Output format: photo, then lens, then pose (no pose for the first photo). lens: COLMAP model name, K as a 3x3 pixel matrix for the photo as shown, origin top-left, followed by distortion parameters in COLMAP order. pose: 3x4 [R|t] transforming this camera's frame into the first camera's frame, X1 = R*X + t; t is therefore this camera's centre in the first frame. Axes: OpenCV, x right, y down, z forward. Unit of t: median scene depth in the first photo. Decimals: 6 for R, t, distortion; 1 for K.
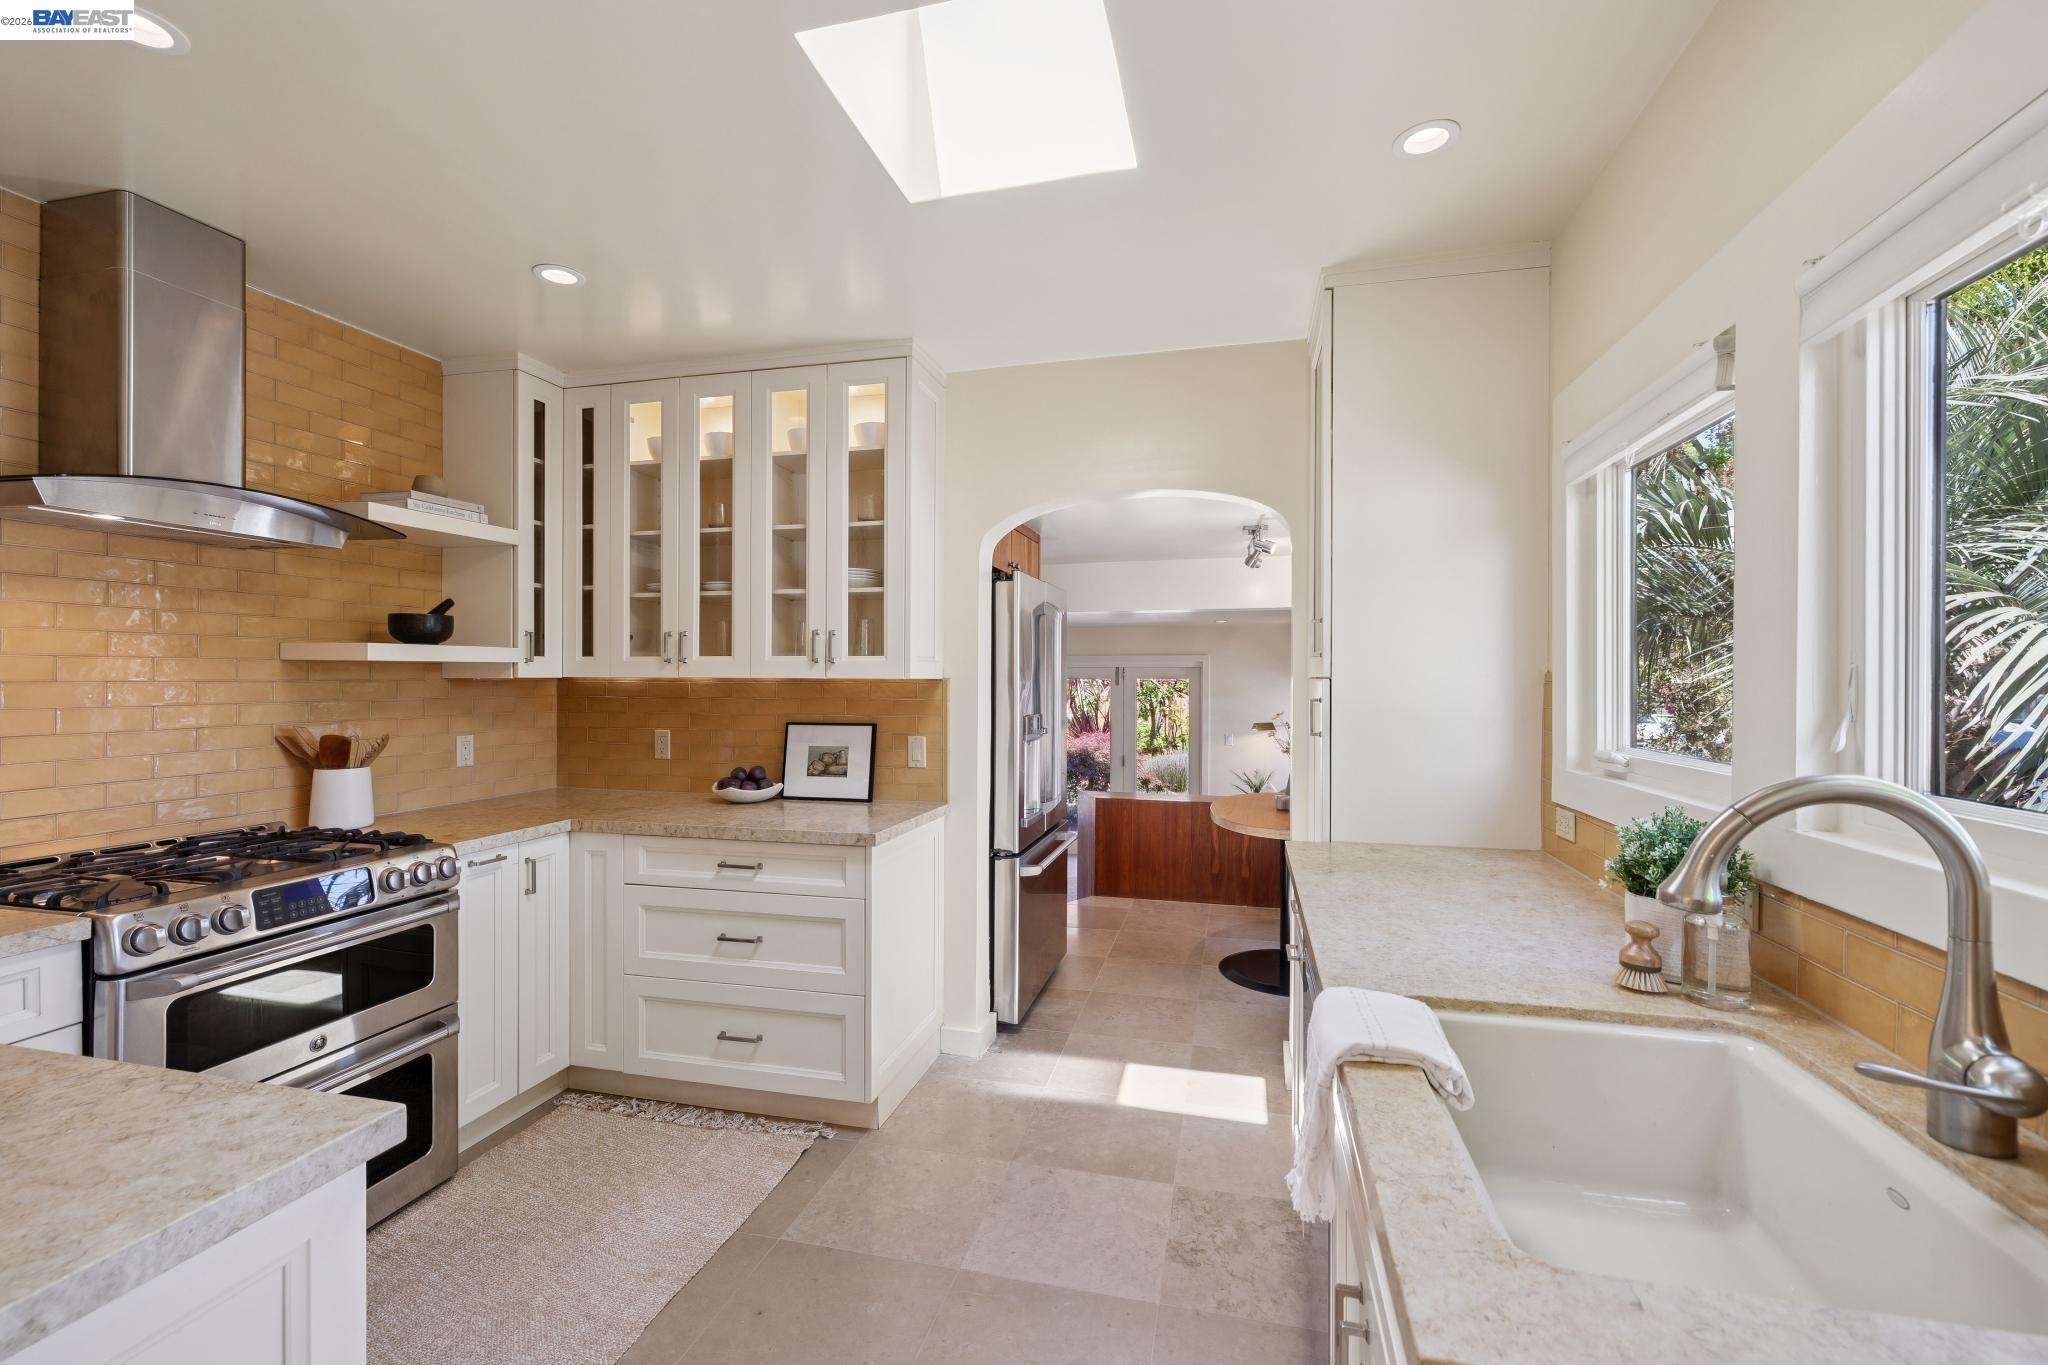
lens RADIAL K [[867.6, 0, 1030.5], [0, 867.6, 675.0], [0, 0, 1]] dist [-0.000526, -0.000122]
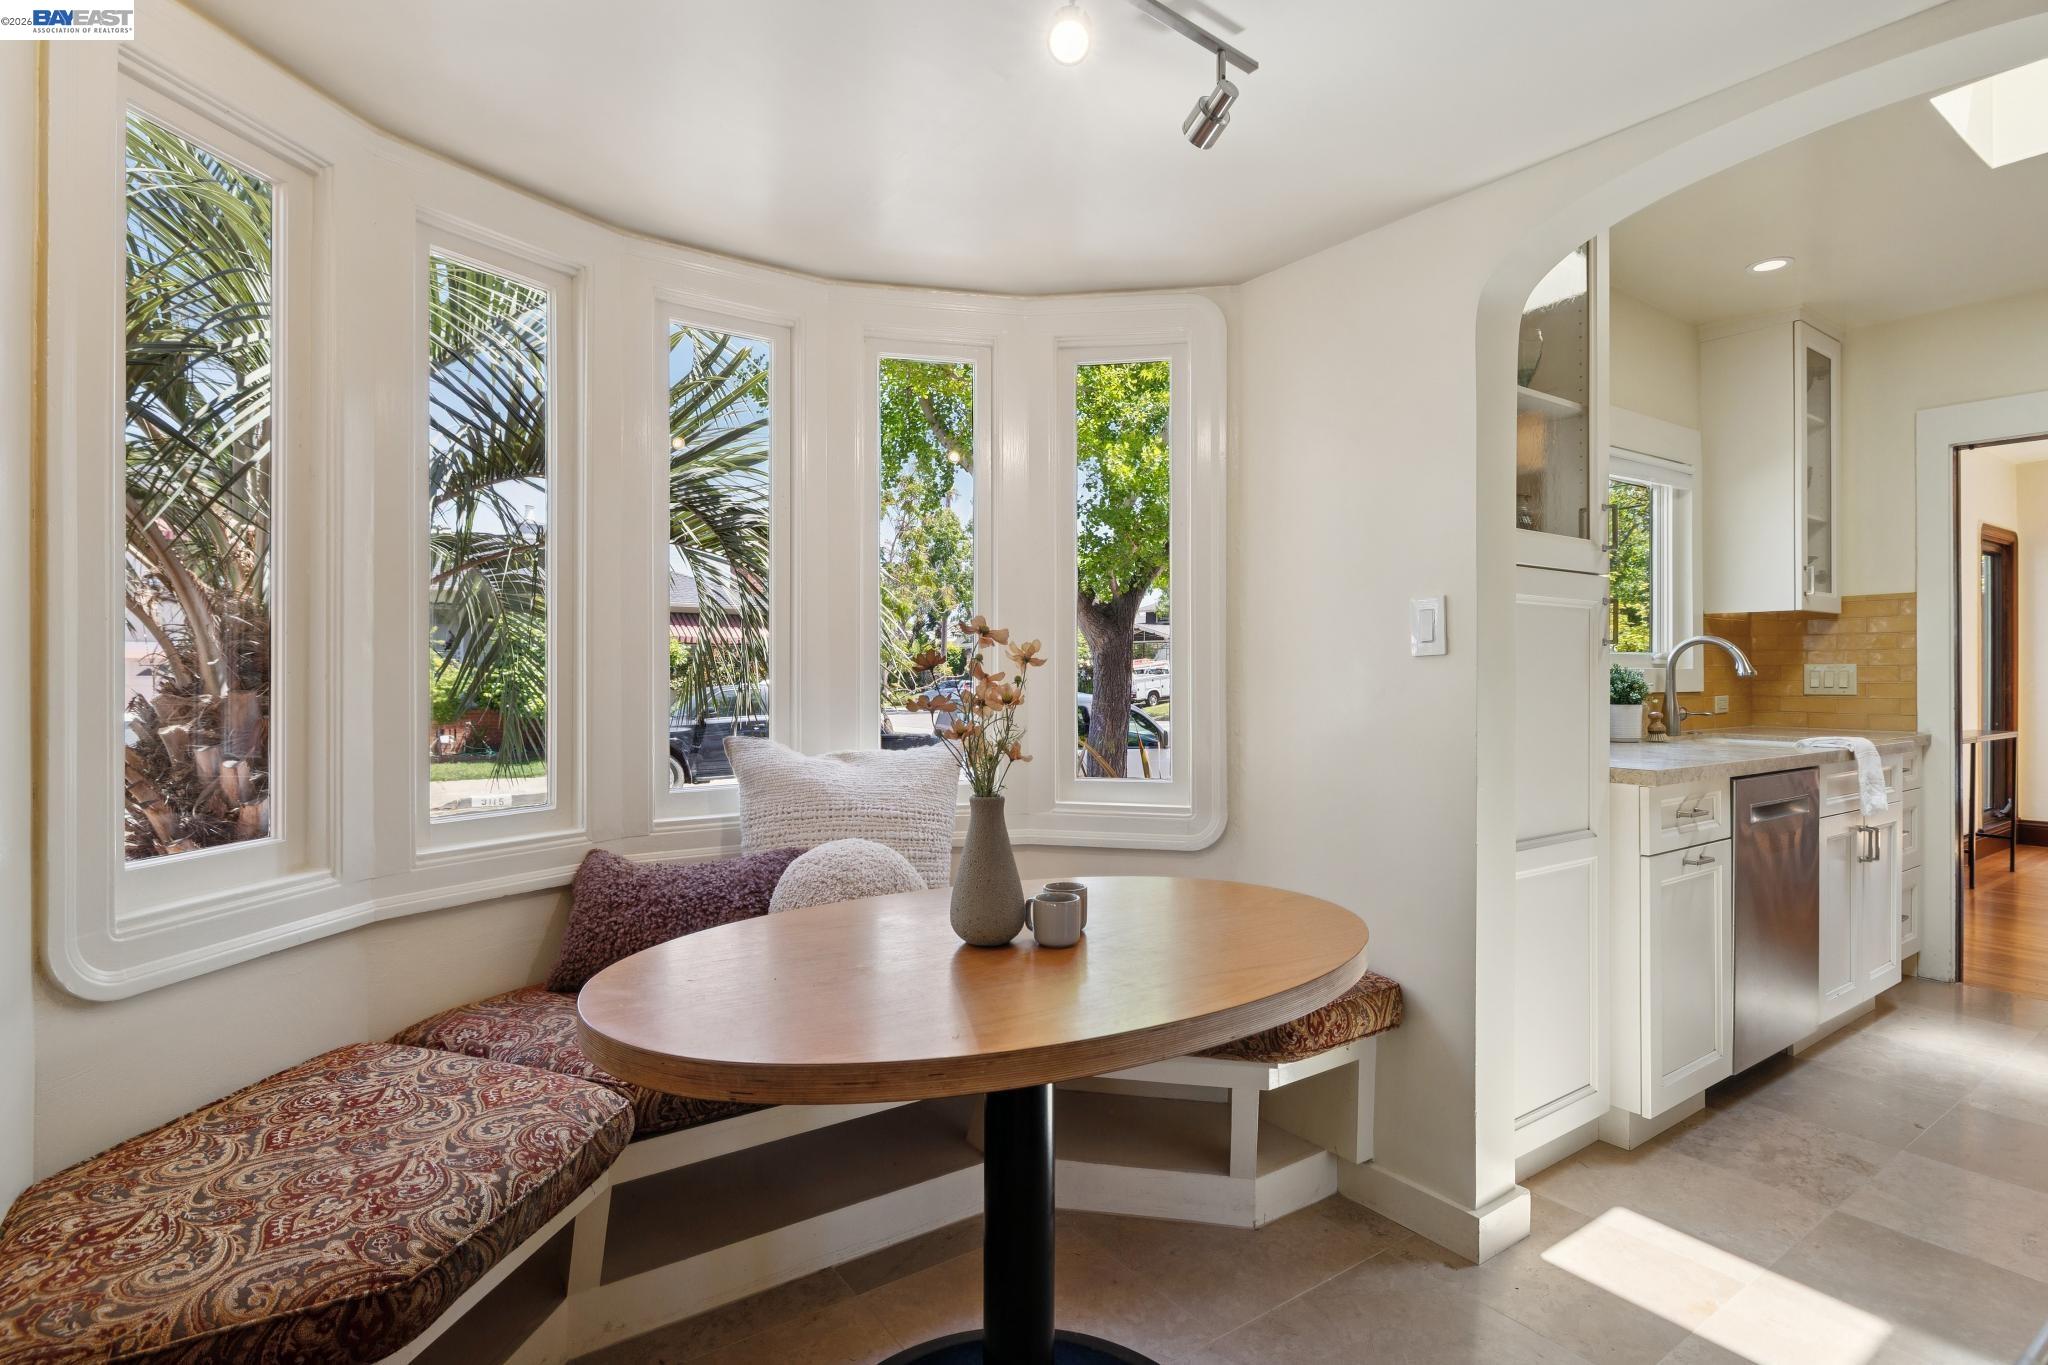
lens RADIAL K [[1009.6, 0, 1025.9], [0, 1009.6, 669.9], [0, 0, 1]] dist [-0.002167, 0.000120]
pose [[-0.754750, 0.003037, 0.656005, 0.099875], [-0.001465, 0.999979, -0.006315, 0.088144], [-0.656011, -0.005727, -0.754730, 1.825750]]
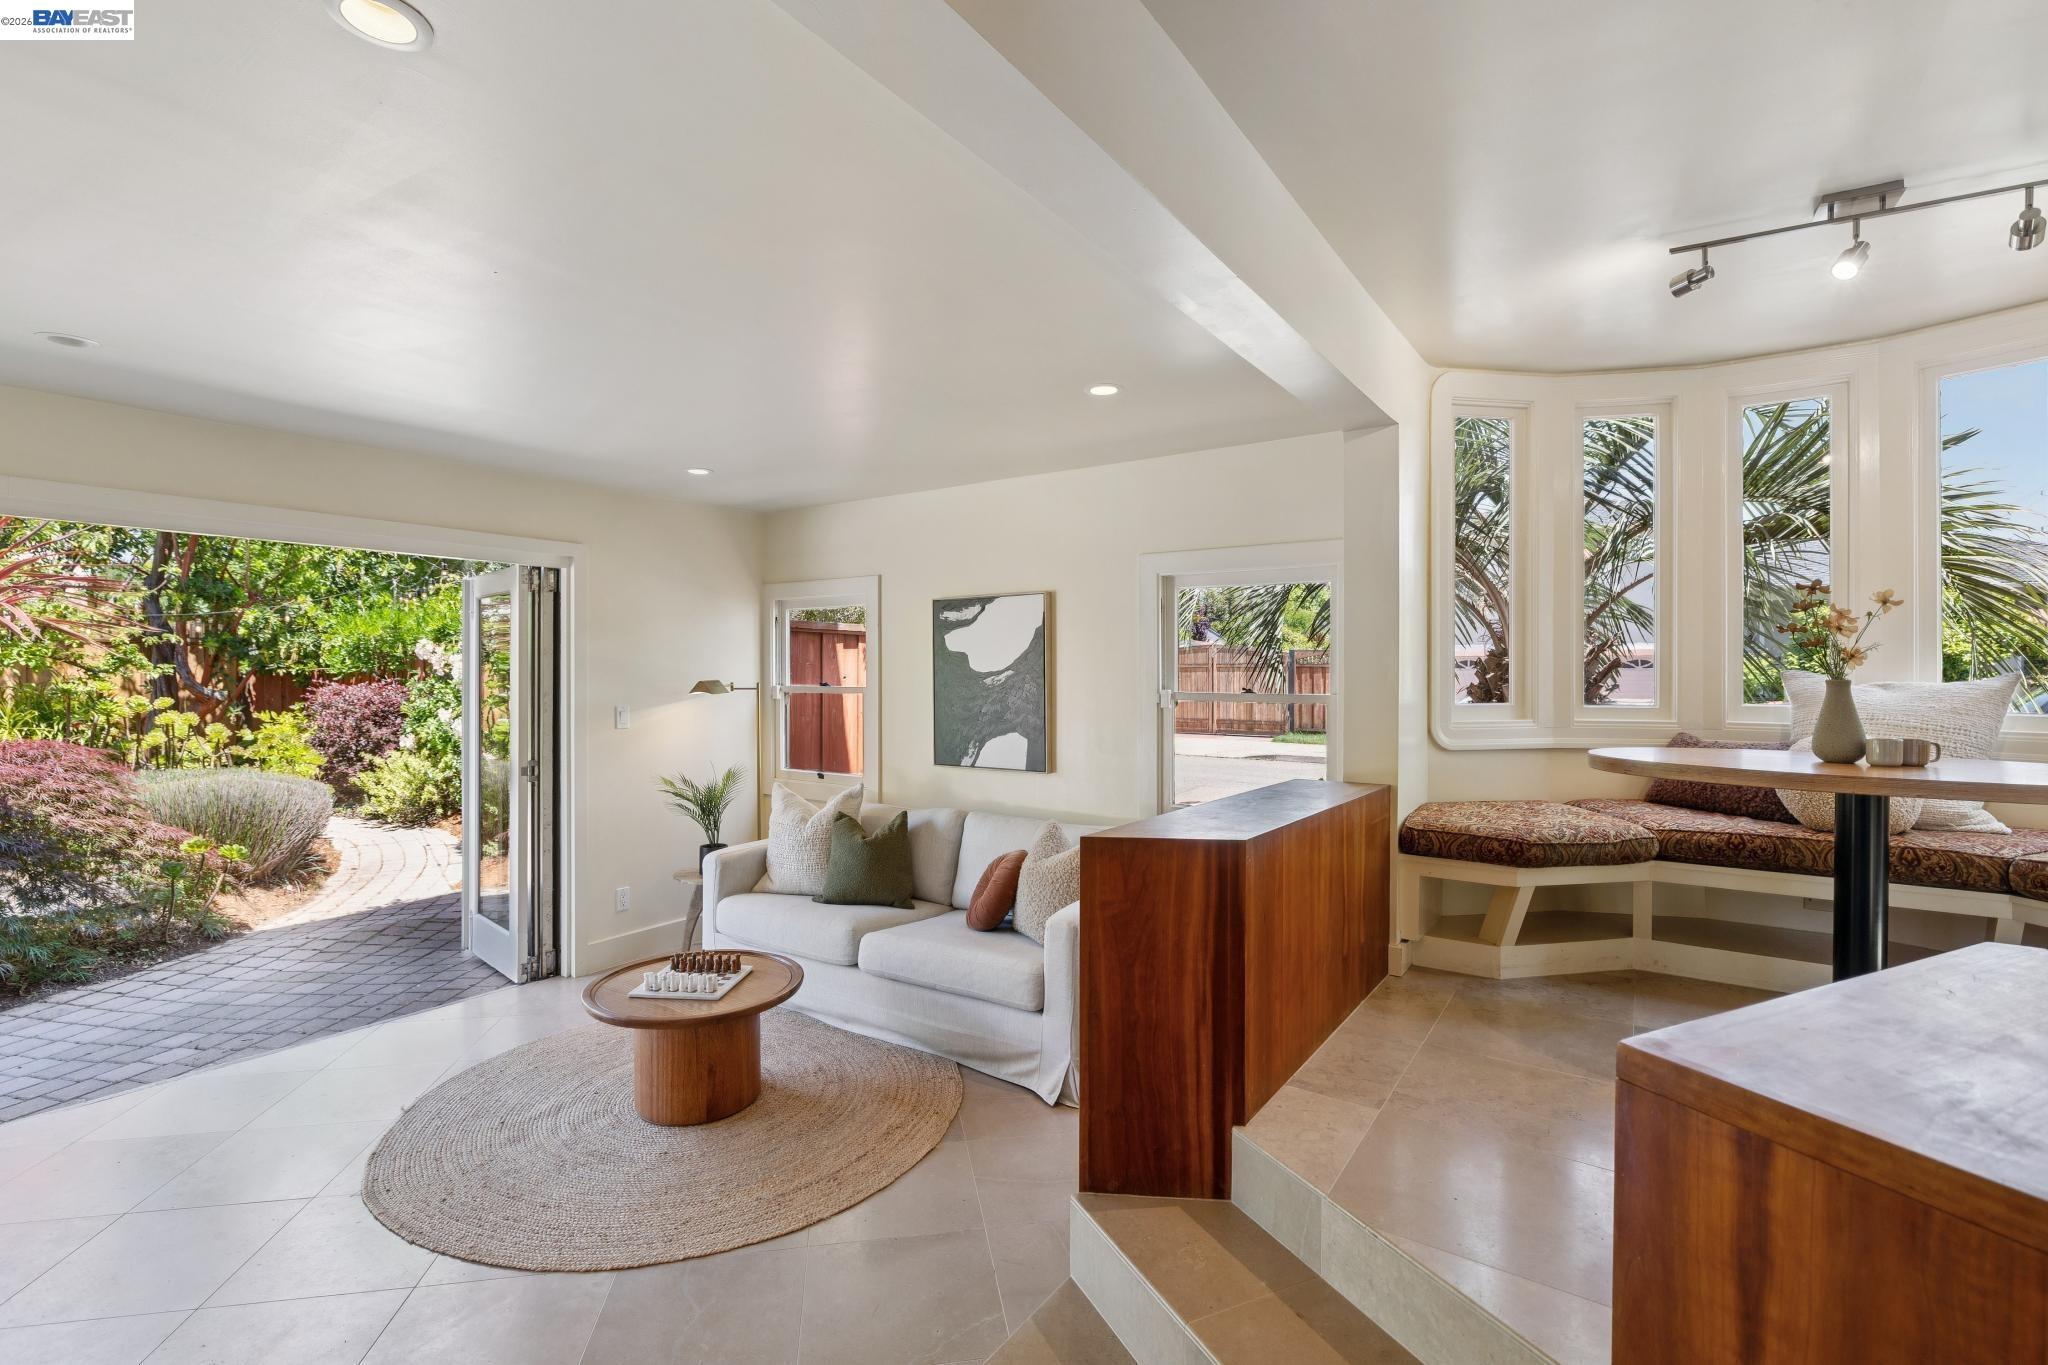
lens RADIAL K [[918.0, 0, 1024.0], [0, 918.0, 682.5], [0, 0, 1]] dist [-0.020759, -0.000375]
pose [[0.350547, -0.007762, 0.936513, -0.573335], [-0.001930, 0.999958, 0.009011, 0.146337], [-0.936543, -0.004967, 0.350517, 1.852095]]
